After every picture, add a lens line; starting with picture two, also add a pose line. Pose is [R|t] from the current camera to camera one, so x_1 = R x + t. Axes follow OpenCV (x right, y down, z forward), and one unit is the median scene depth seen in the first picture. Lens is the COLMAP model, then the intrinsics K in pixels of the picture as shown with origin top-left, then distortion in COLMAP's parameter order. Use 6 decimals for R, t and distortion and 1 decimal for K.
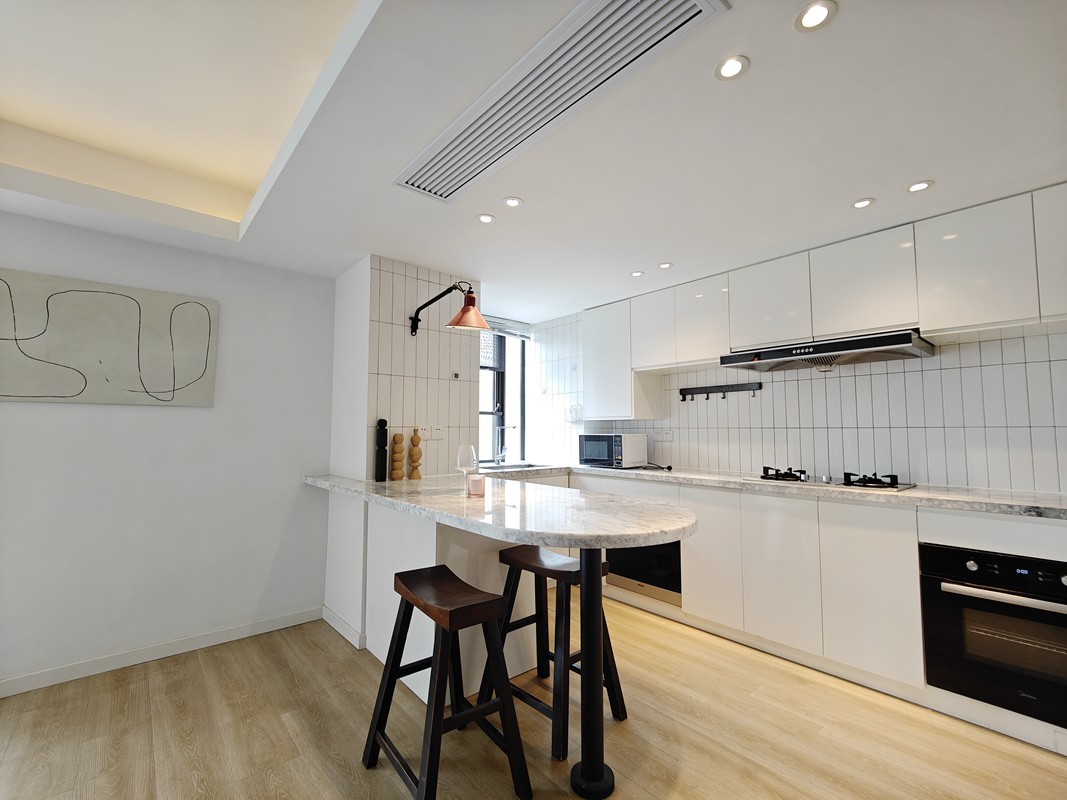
lens RADIAL K [[465.6, 0, 540.6], [0, 465.6, 402.2], [0, 0, 1]] dist [-0.002534, -0.000833]
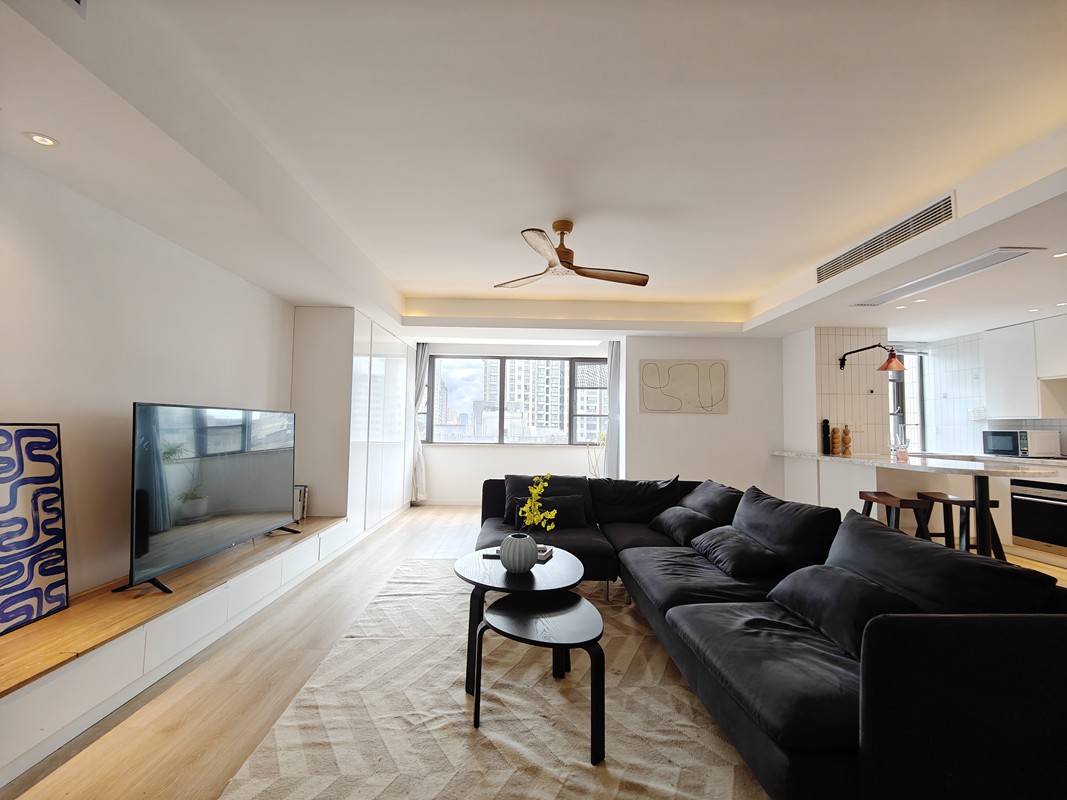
lens RADIAL K [[465.6, 0, 540.6], [0, 465.6, 402.2], [0, 0, 1]] dist [-0.002534, -0.000833]
pose [[0.763016, -0.026686, -0.645828, -0.022262], [0.028319, 0.999568, -0.007845, -0.042778], [0.645759, -0.012303, 0.763443, -0.989564]]
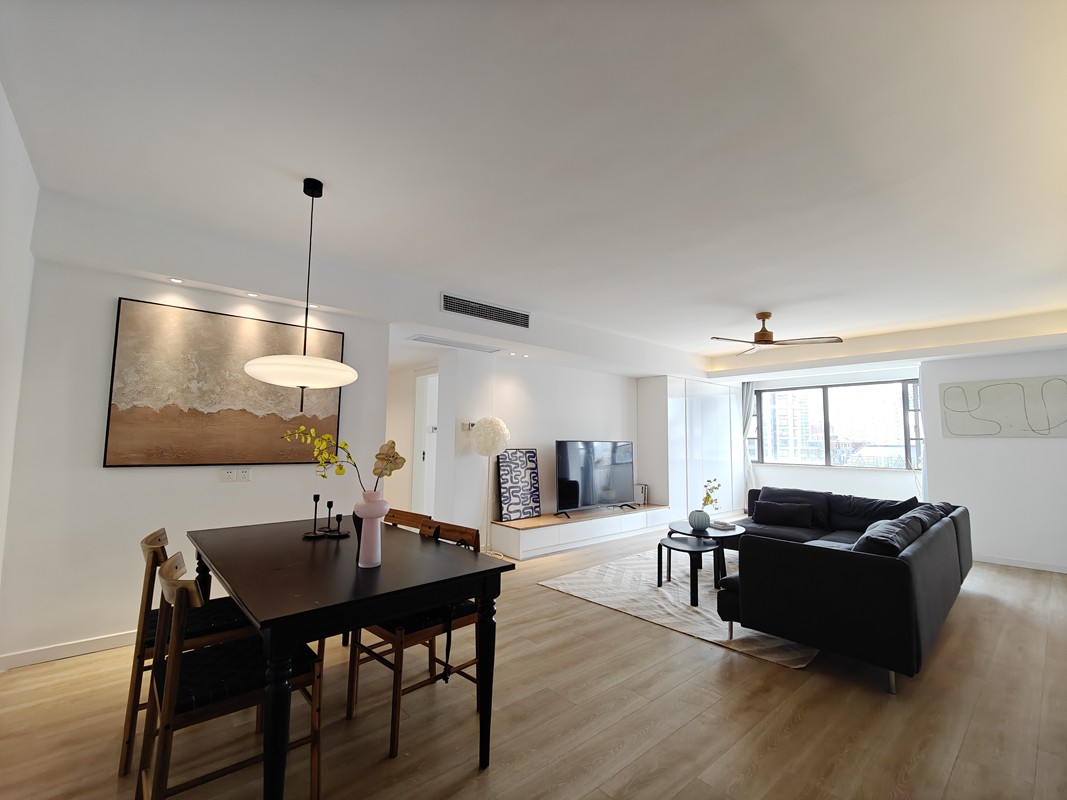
lens RADIAL K [[465.6, 0, 540.6], [0, 465.6, 402.2], [0, 0, 1]] dist [-0.002534, -0.000833]
pose [[0.007949, -0.084463, -0.996395, 0.922316], [0.048001, 0.995310, -0.083989, -0.066241], [0.998816, -0.047160, 0.011966, -0.920228]]
